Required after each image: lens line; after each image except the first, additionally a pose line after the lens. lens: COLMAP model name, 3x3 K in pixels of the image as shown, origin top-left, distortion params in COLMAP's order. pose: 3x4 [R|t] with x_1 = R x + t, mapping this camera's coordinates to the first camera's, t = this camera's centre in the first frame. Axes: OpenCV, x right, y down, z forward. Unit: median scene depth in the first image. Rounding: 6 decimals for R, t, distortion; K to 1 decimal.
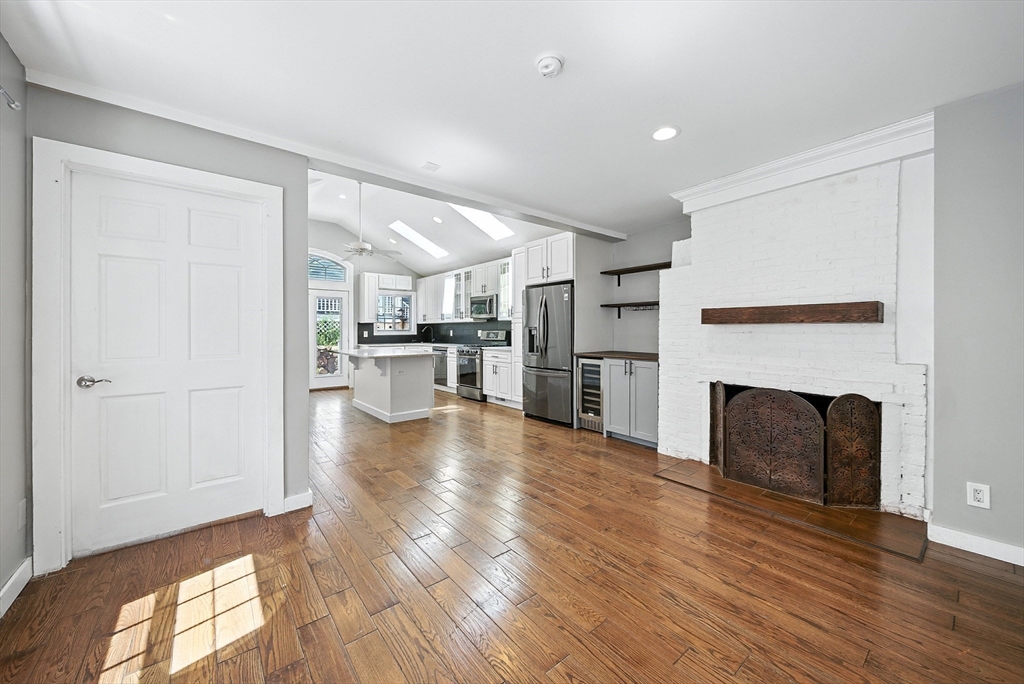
lens RADIAL K [[376.5, 0, 512.2], [0, 376.5, 328.6], [0, 0, 1]] dist [0.000061, -0.002189]
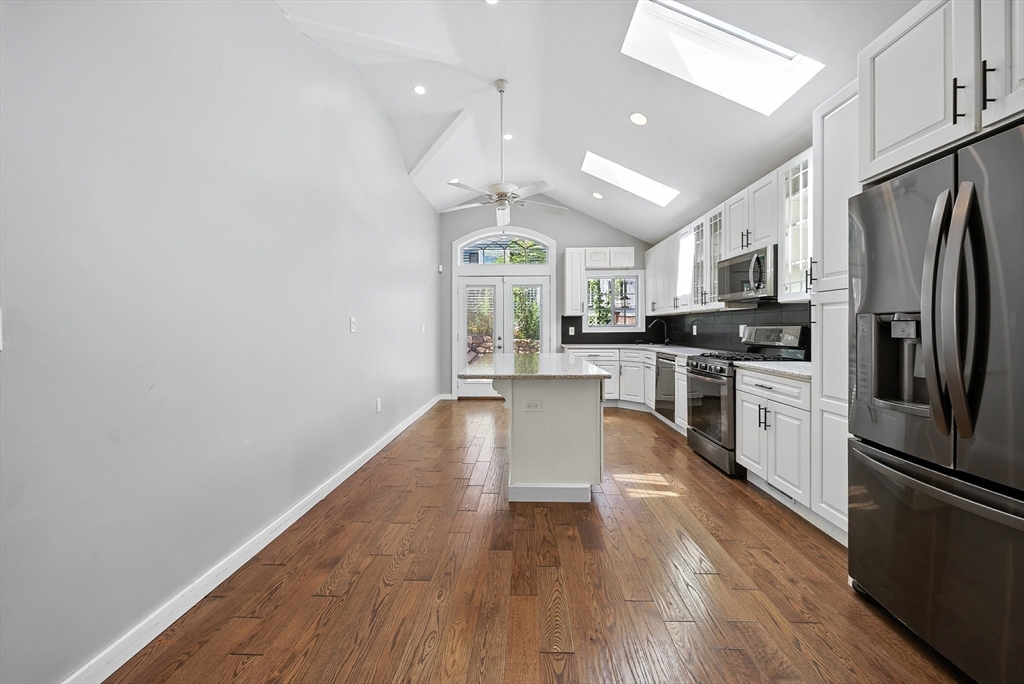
lens RADIAL K [[376.5, 0, 512.2], [0, 376.5, 328.6], [0, 0, 1]] dist [0.000061, -0.002189]
pose [[0.757671, 0.001066, -0.652636, 0.013293], [0.006580, 0.999935, 0.009273, 0.002497], [0.652604, -0.011321, 0.757615, 0.409790]]
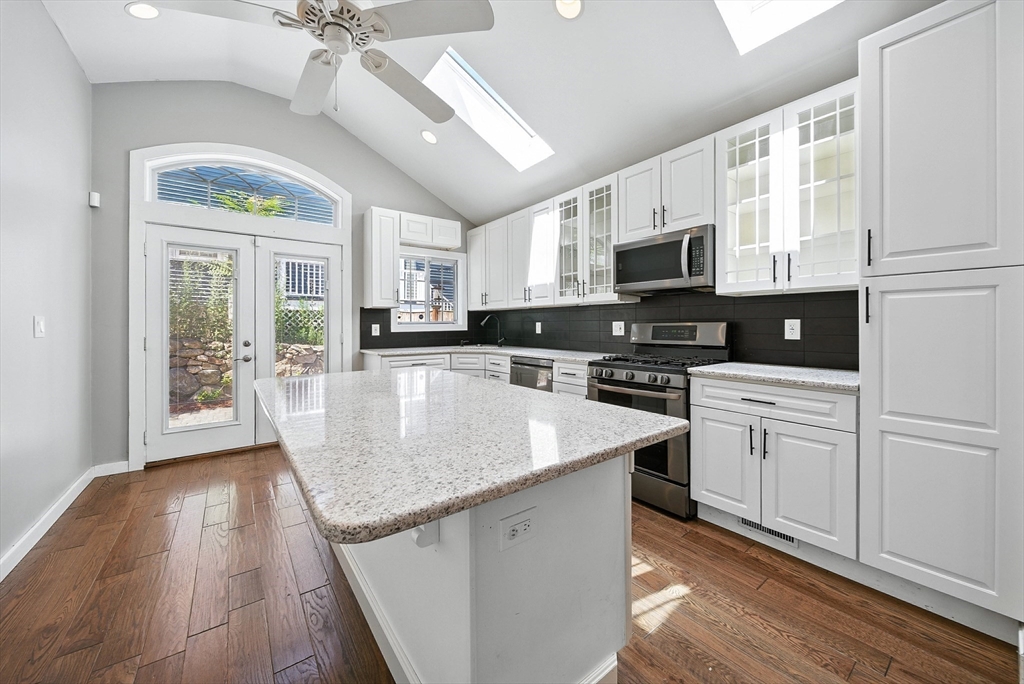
lens RADIAL K [[384.9, 0, 525.7], [0, 384.9, 325.0], [0, 0, 1]] dist [-0.001225, -0.000295]
pose [[0.999667, -0.001484, -0.025765, -0.195860], [0.001670, 0.999973, 0.007187, 0.005179], [0.025754, -0.007228, 0.999642, 0.551944]]
